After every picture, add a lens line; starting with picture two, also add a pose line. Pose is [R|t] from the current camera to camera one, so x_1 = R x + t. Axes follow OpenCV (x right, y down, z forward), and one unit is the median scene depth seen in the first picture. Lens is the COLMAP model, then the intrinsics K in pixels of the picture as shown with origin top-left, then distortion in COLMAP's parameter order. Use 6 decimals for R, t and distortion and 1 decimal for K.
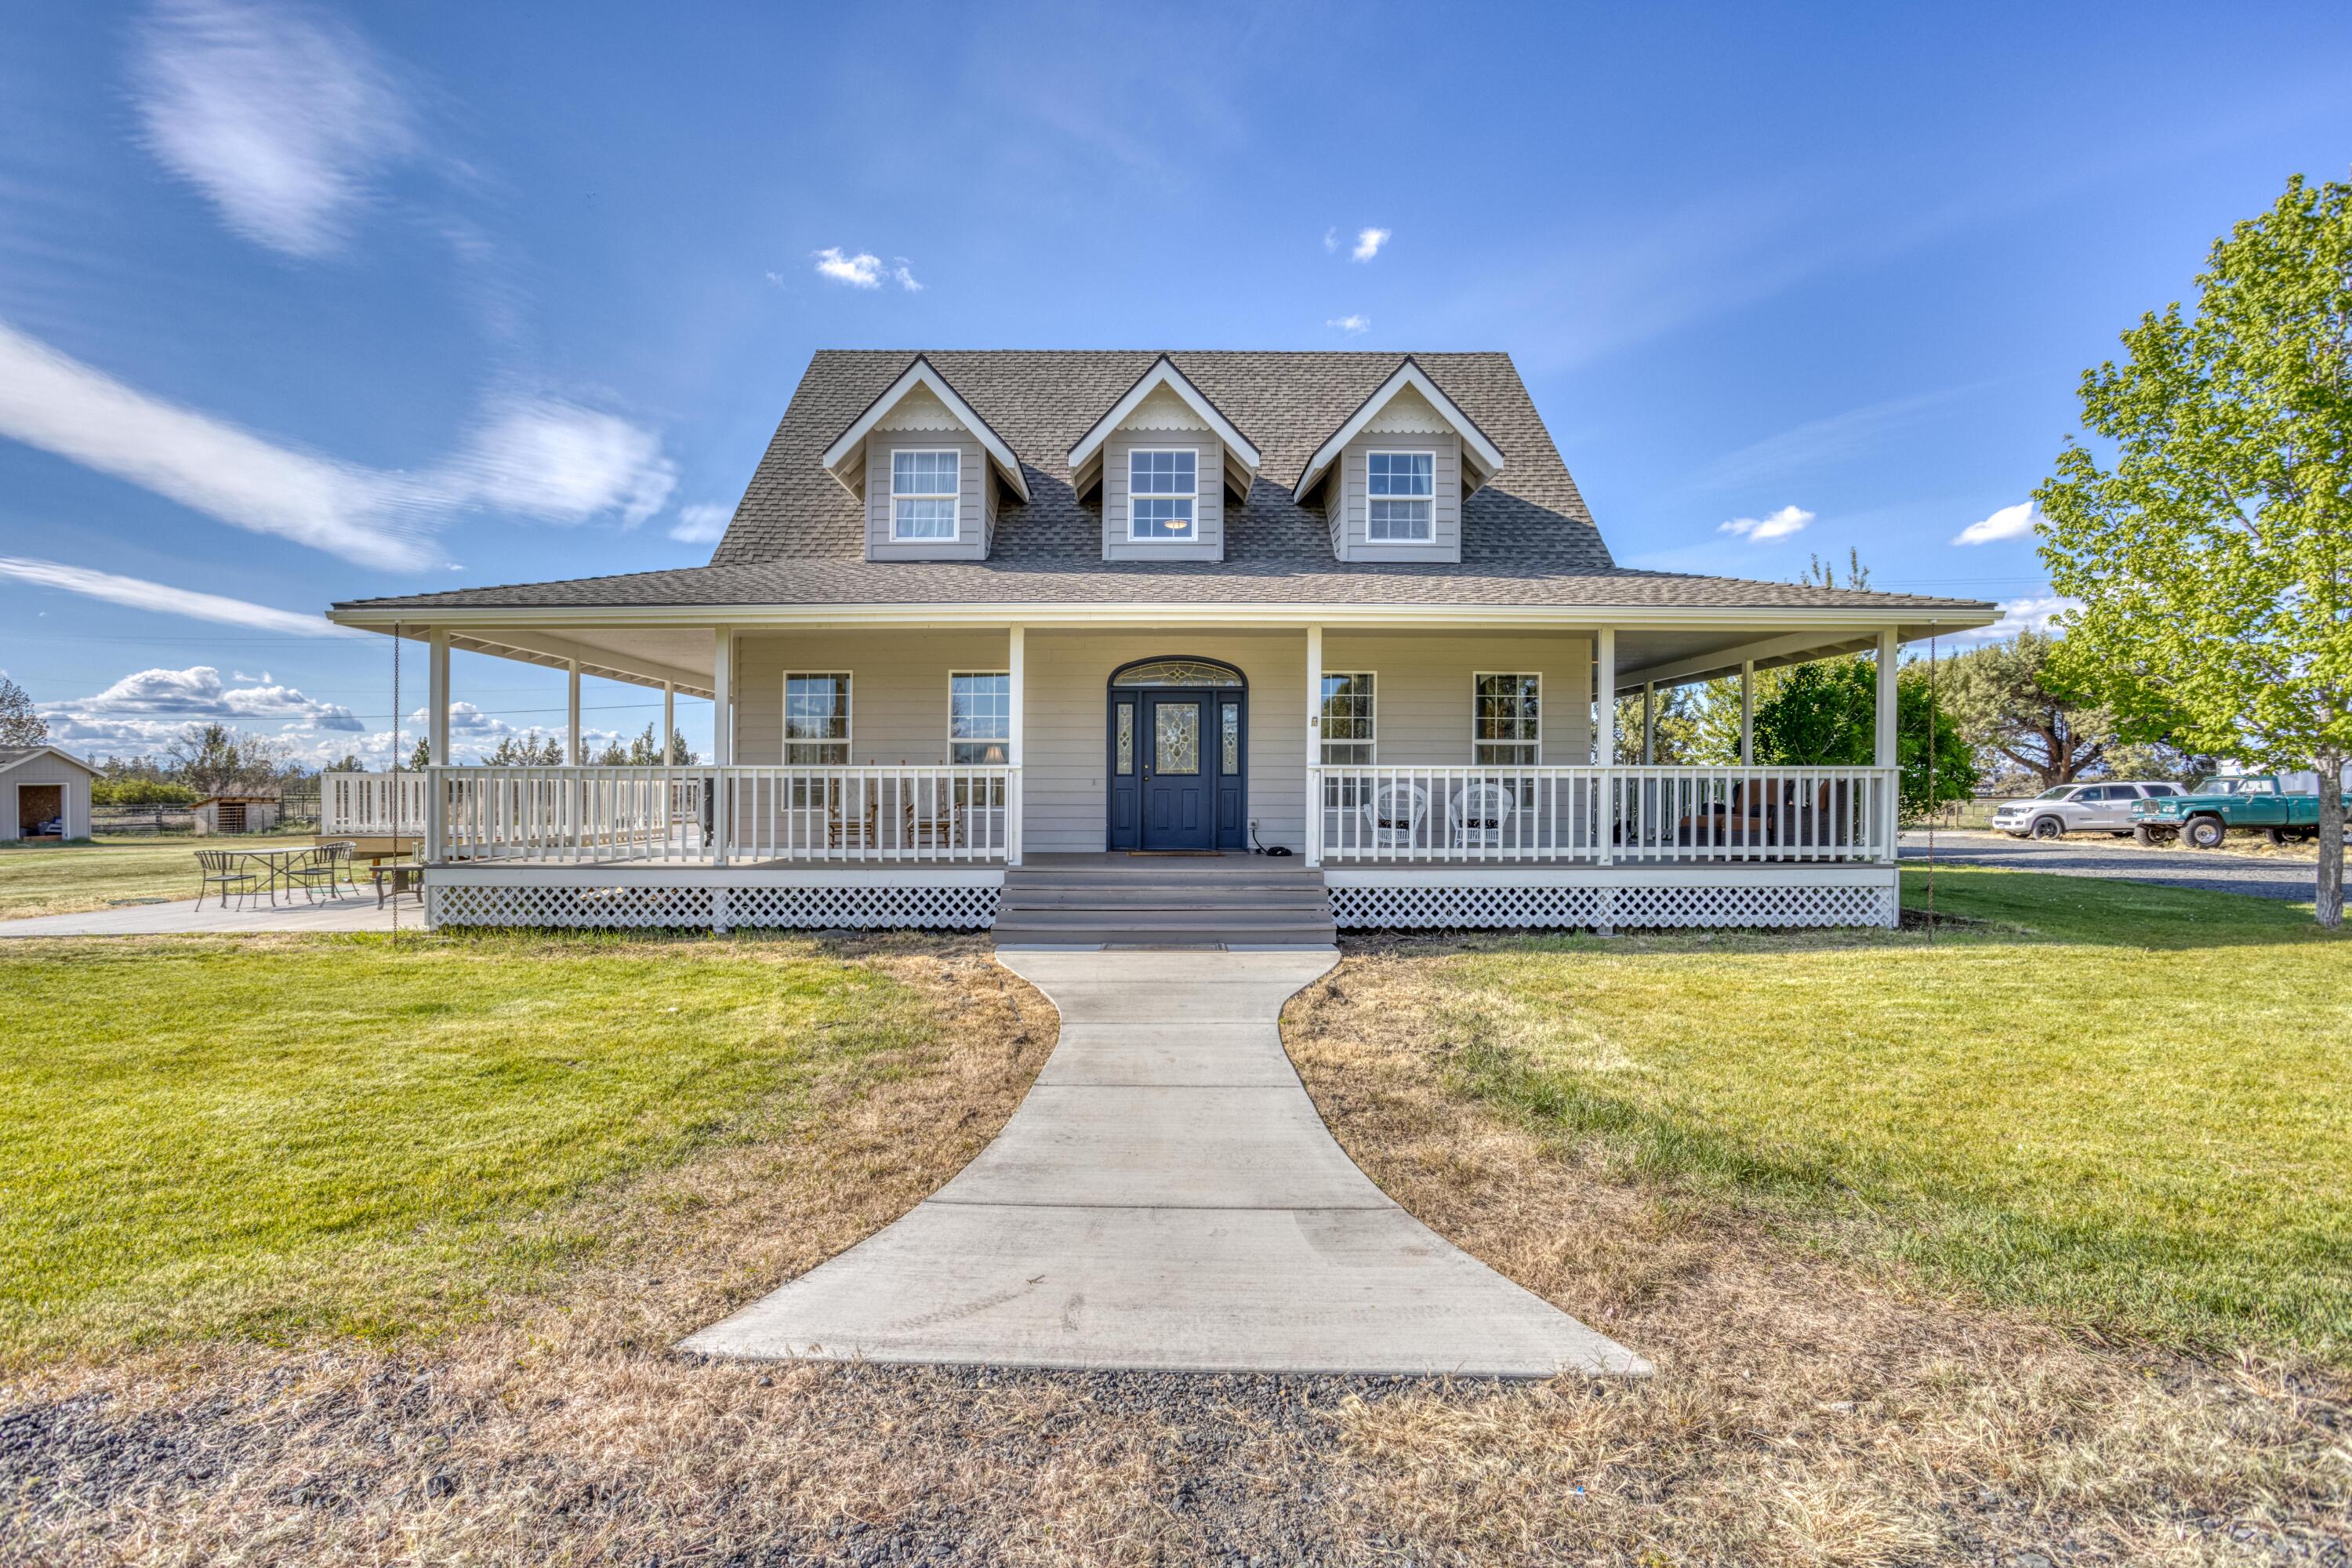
lens RADIAL K [[996.1, 0, 1176.0], [0, 996.1, 784.0], [0, 0, 1]] dist [-0.003060, -0.000116]
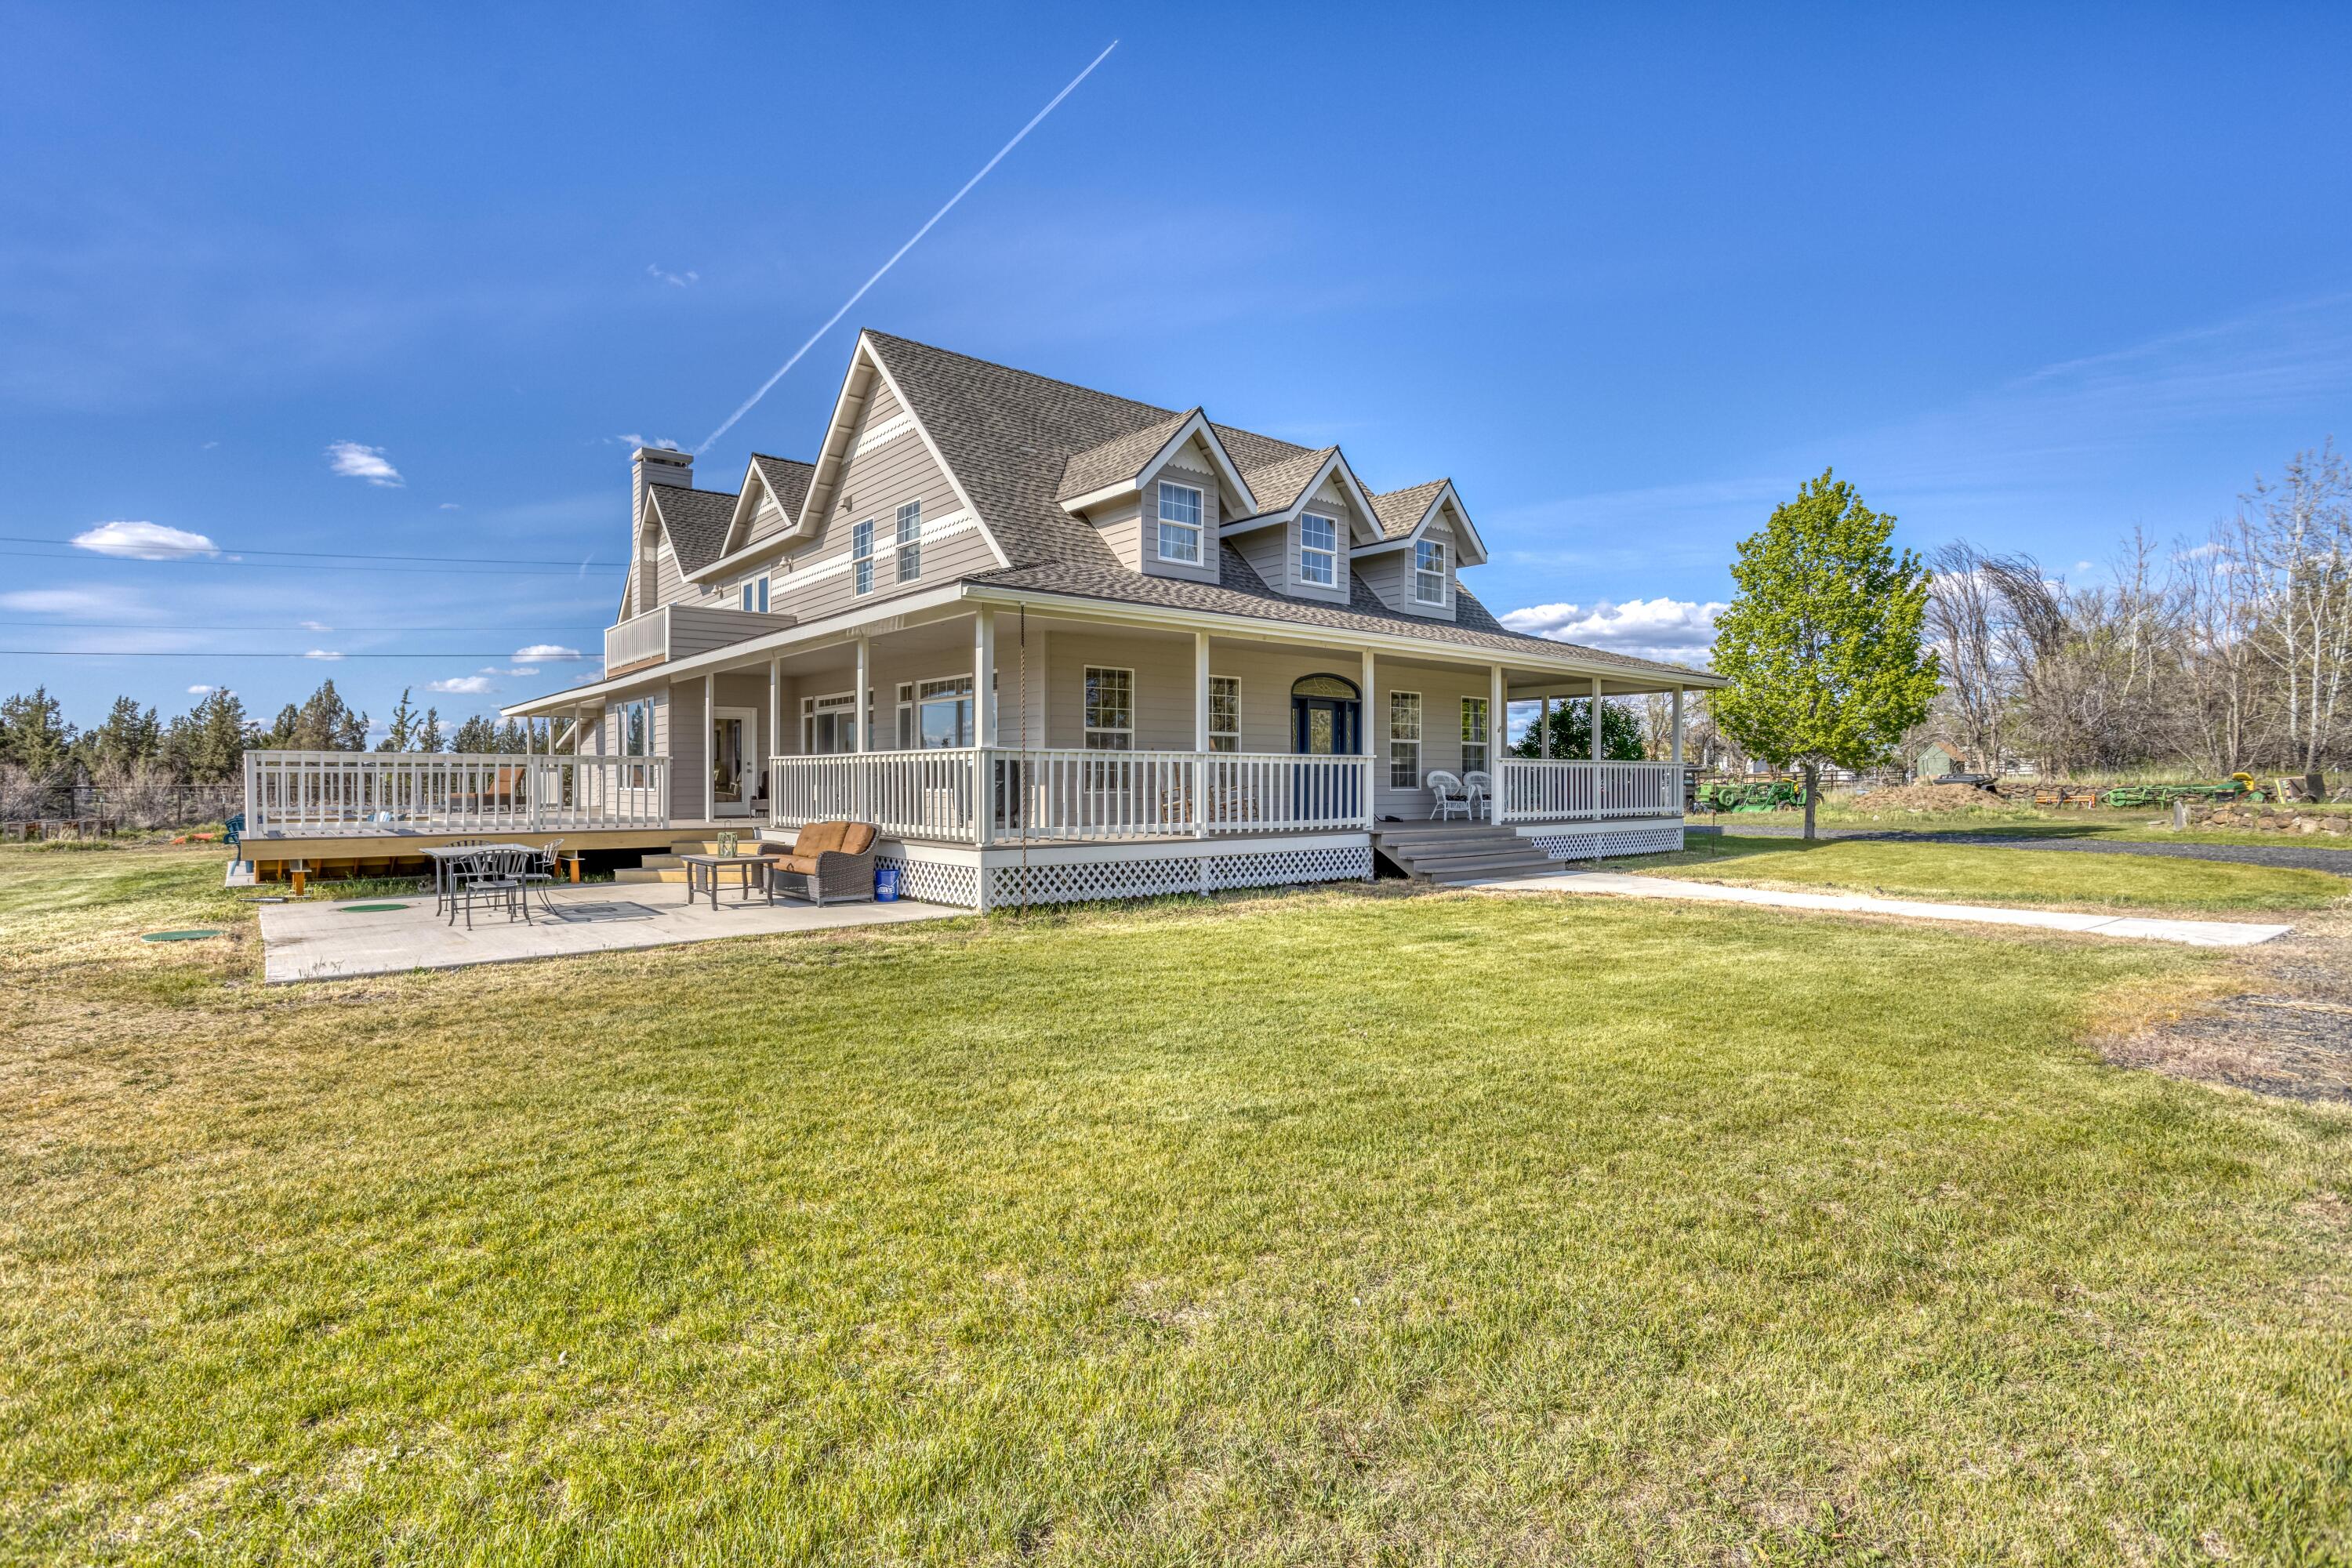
lens RADIAL K [[1130.9, 0, 1180.8], [0, 1130.9, 769.2], [0, 0, 1]] dist [-0.002213, 0.032796]
pose [[0.756603, 0.006135, 0.653846, -1.108227], [-0.008563, 0.999963, 0.000527, 0.000803], [-0.653819, -0.005998, 0.756627, 0.013580]]
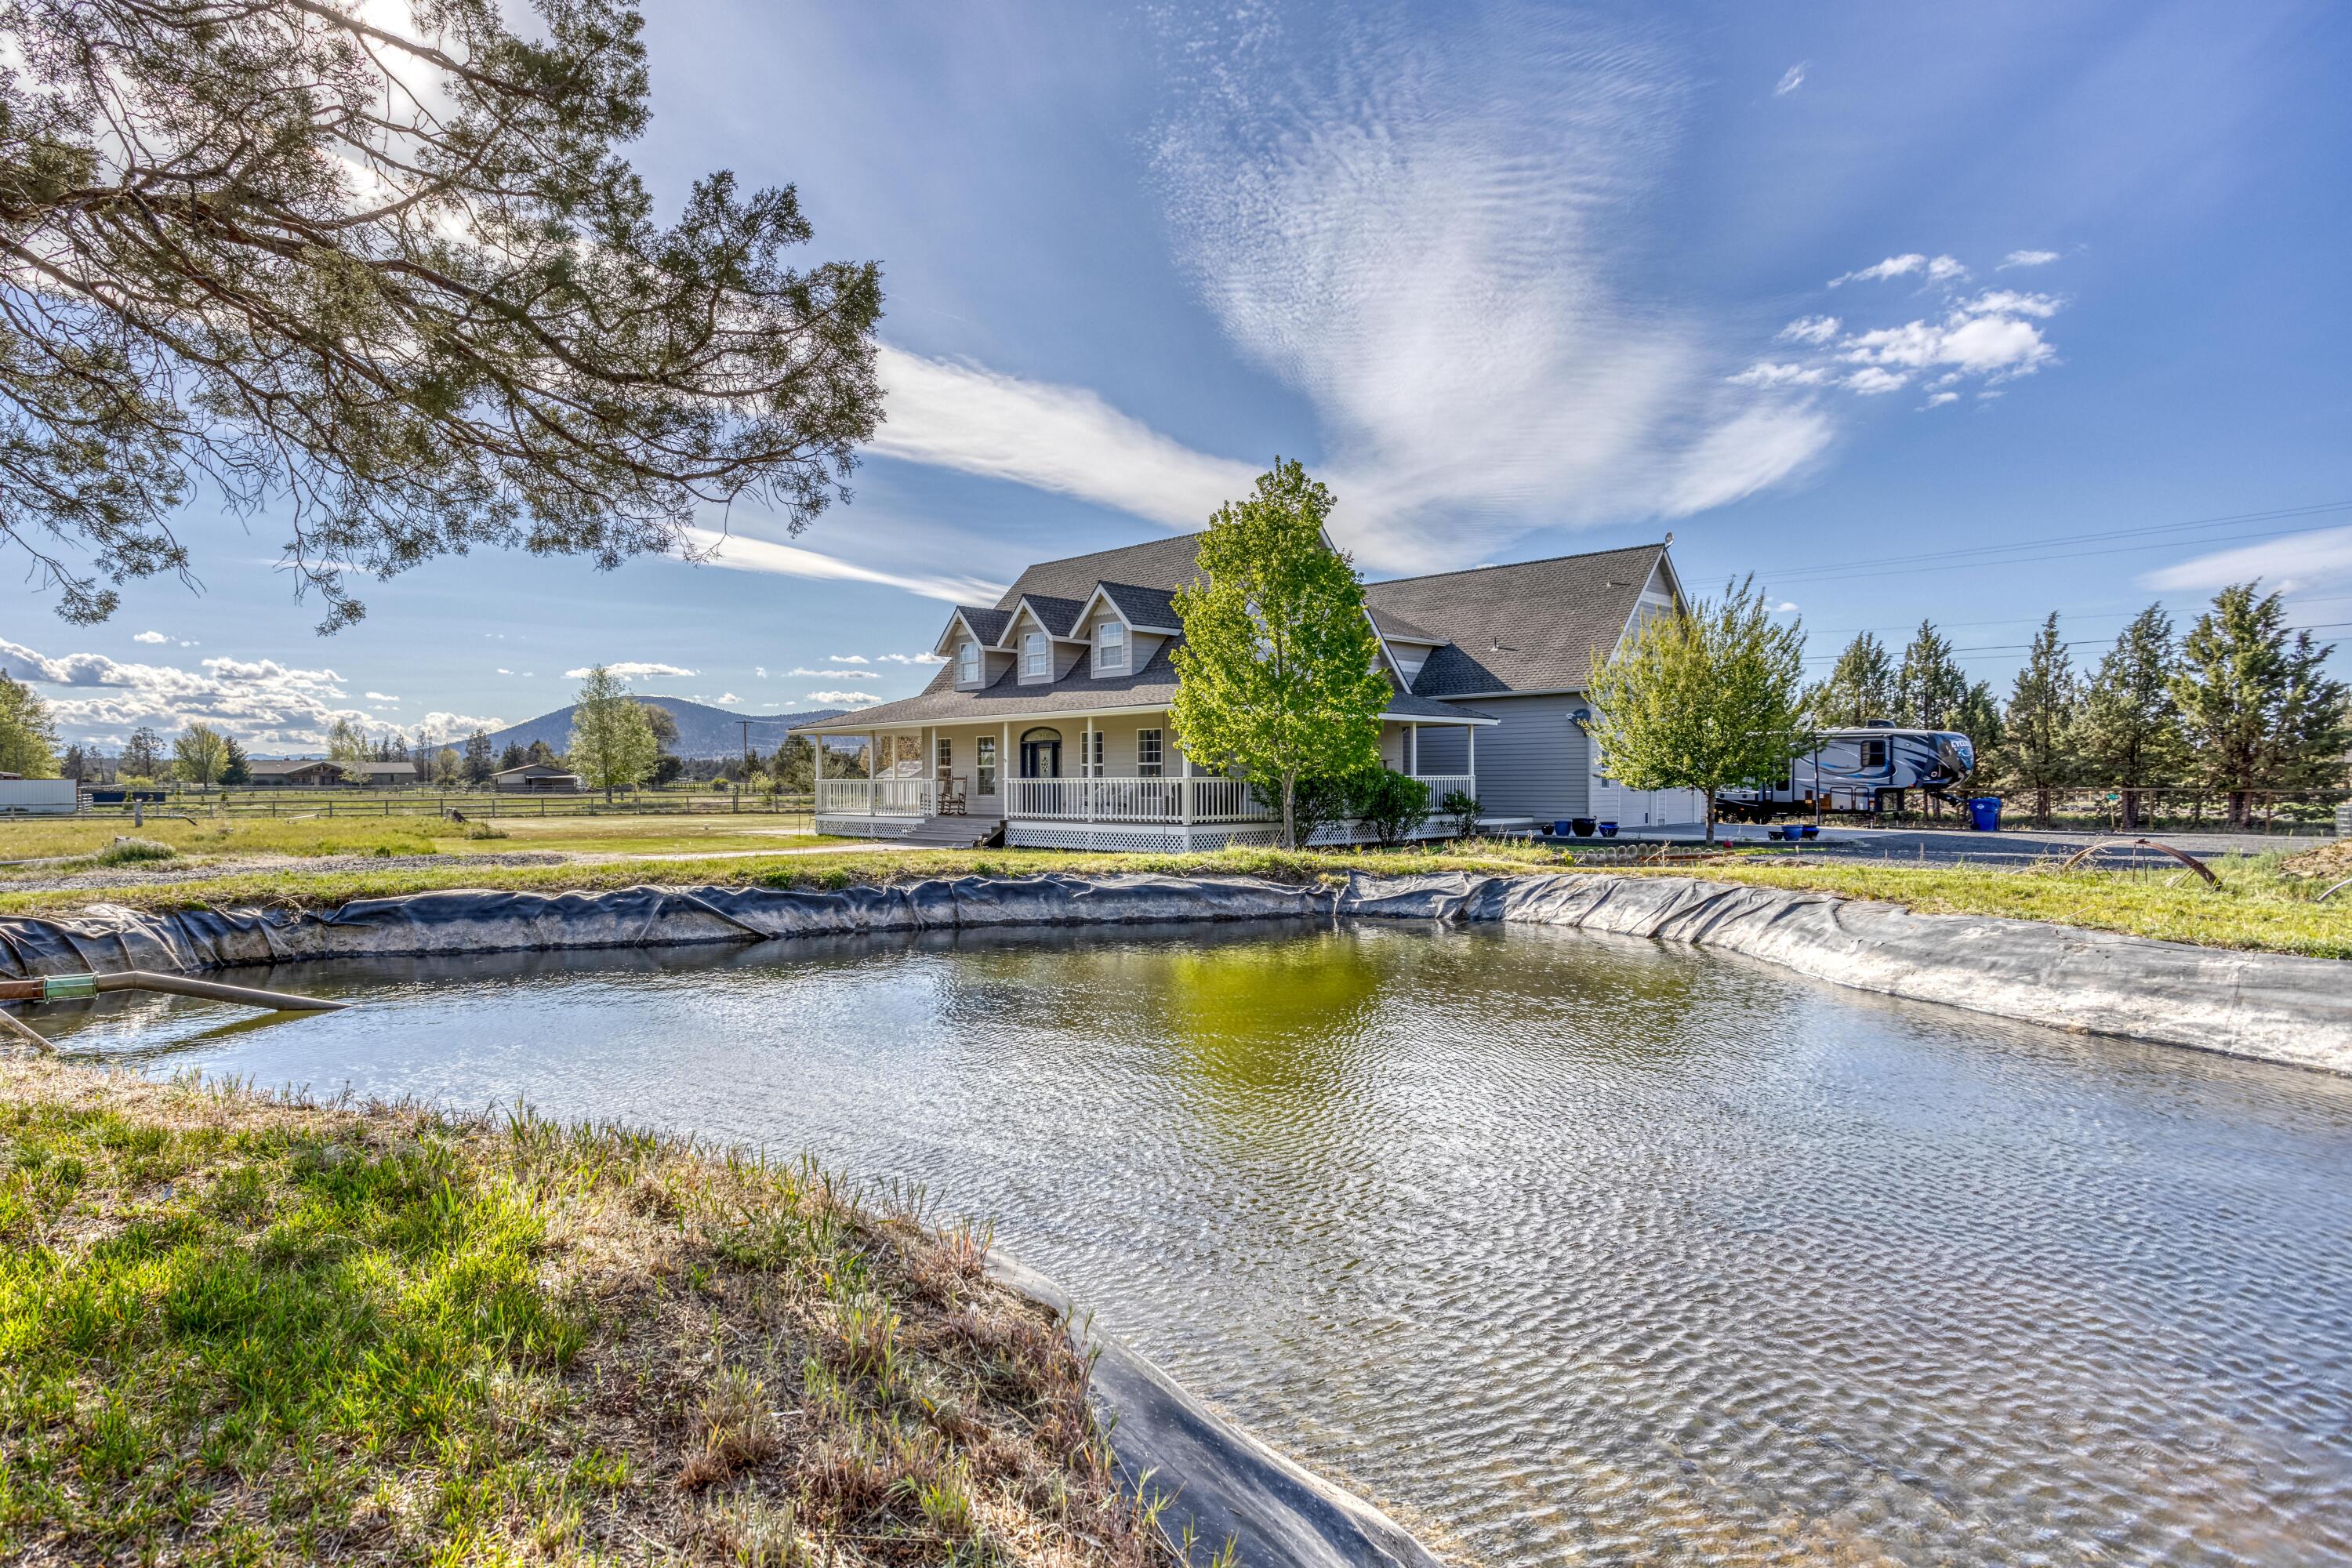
lens RADIAL K [[996.1, 0, 1176.0], [0, 996.1, 784.0], [0, 0, 1]] dist [-0.003060, -0.000116]
pose [[0.755683, -0.001264, -0.654936, 1.670397], [0.000991, 0.999999, -0.000786, -0.001558], [0.654937, -0.000056, 0.755684, -0.464358]]
